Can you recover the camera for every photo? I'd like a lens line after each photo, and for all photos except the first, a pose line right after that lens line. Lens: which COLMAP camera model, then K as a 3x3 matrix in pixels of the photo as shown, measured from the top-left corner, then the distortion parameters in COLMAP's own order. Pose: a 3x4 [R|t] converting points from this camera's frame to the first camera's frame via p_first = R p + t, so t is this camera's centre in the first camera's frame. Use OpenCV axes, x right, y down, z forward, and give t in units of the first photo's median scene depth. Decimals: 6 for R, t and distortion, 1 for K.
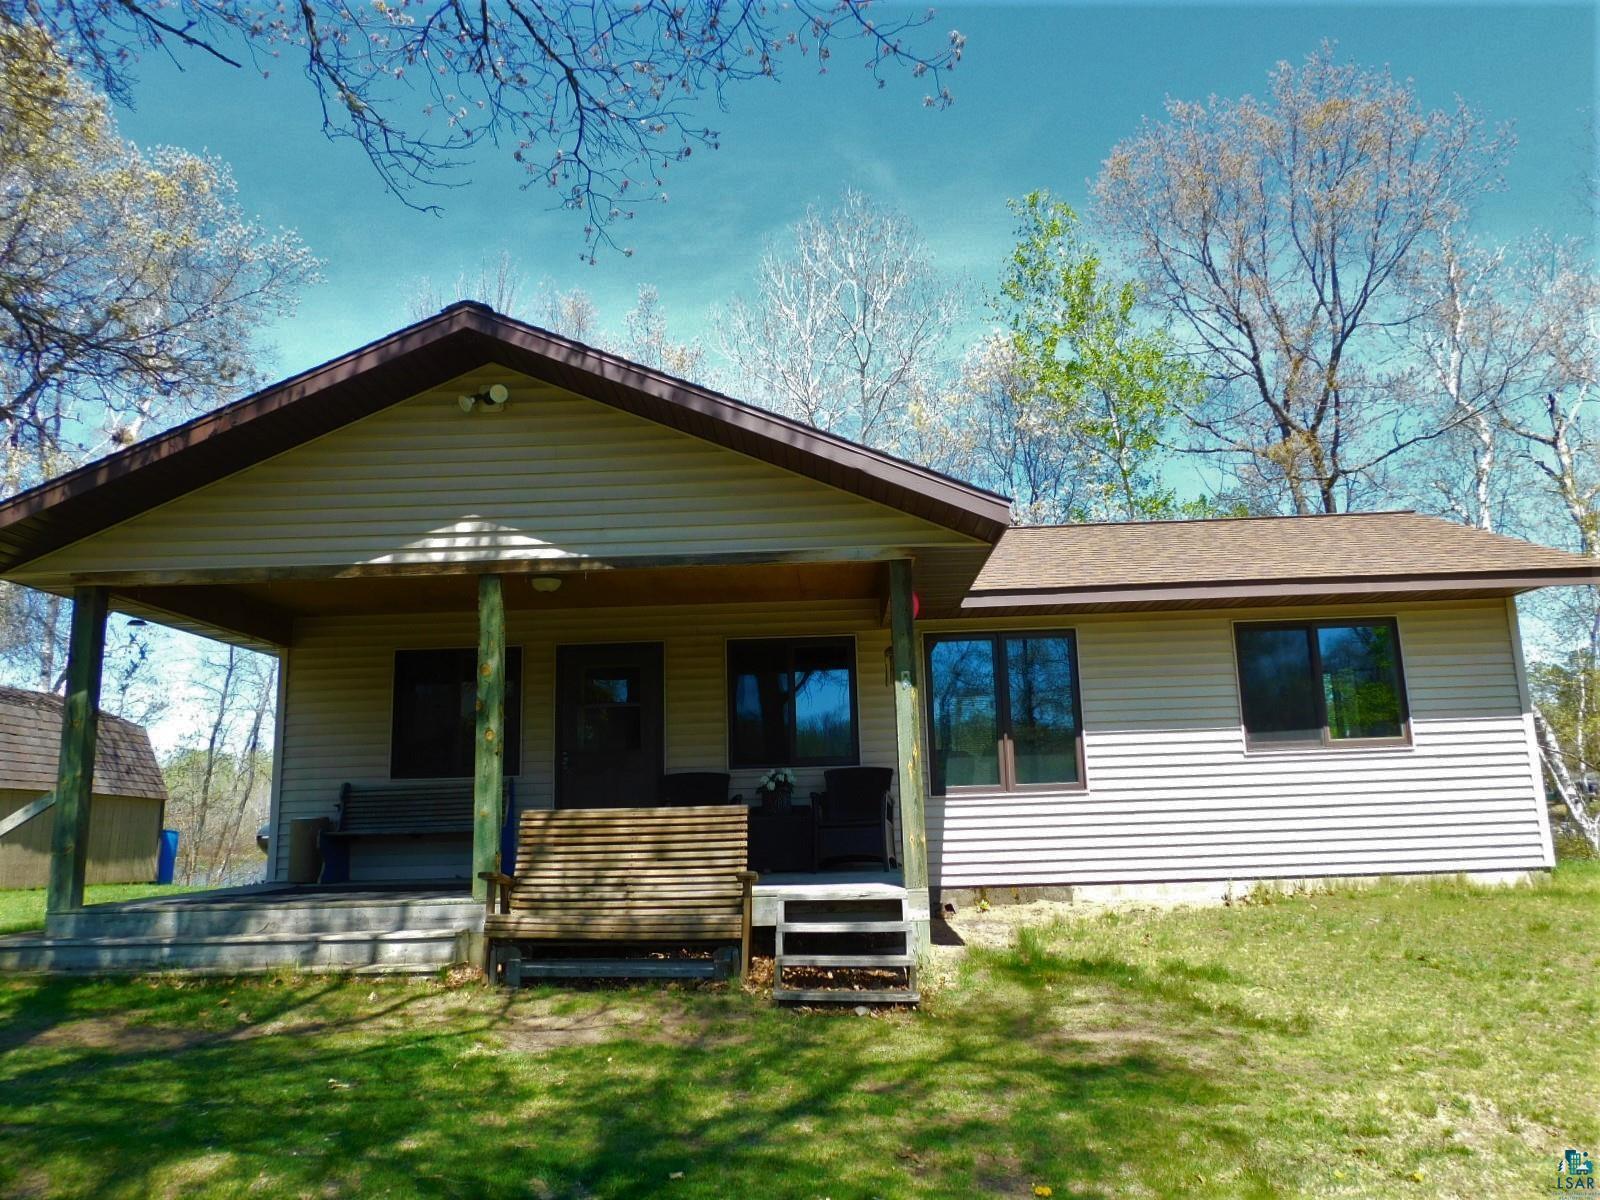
lens RADIAL K [[1154.2, 0, 800.0], [0, 1154.2, 600.0], [0, 0, 1]] dist [-0.015756, -0.005359]
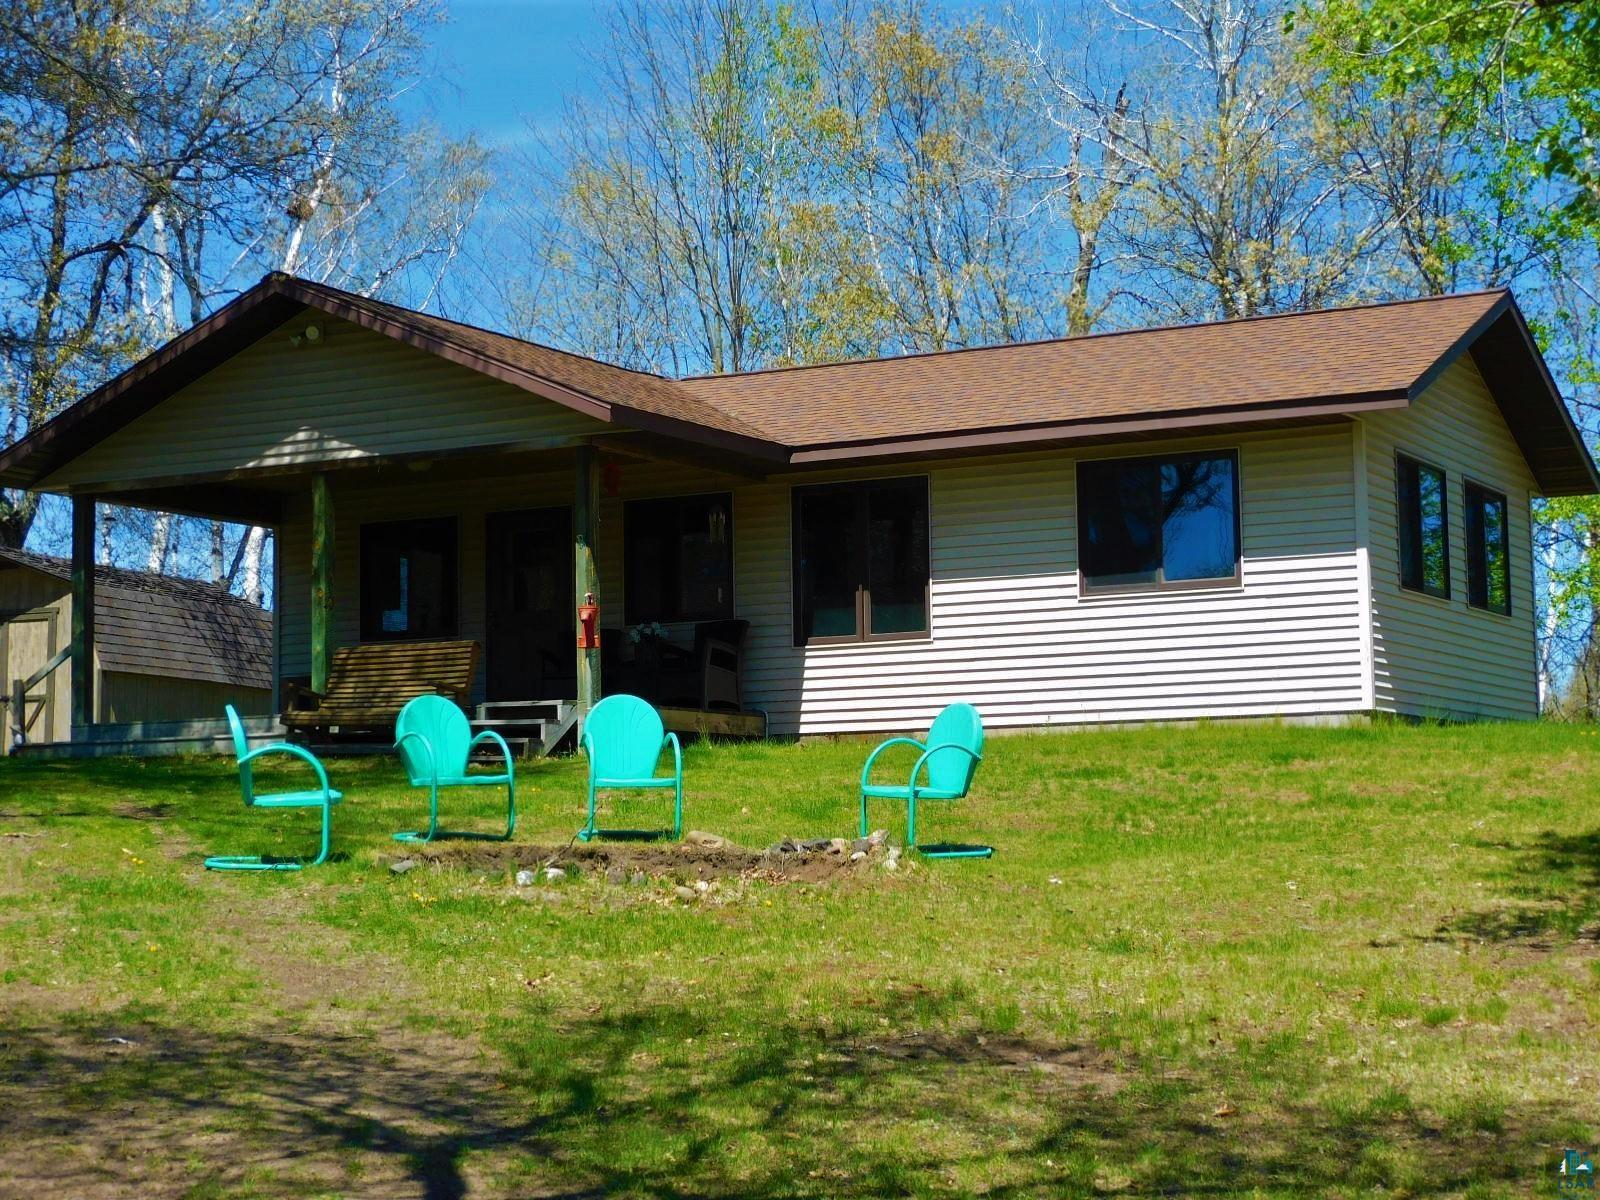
lens RADIAL K [[2964.1, 0, 800.0], [0, 2964.1, 600.0], [0, 0, 1]] dist [-0.062656, -0.082111]
pose [[0.893576, -0.025329, -0.448196, 1.300467], [0.069625, 0.994145, 0.082630, -0.088362], [0.443479, -0.105042, 0.890108, -1.332907]]
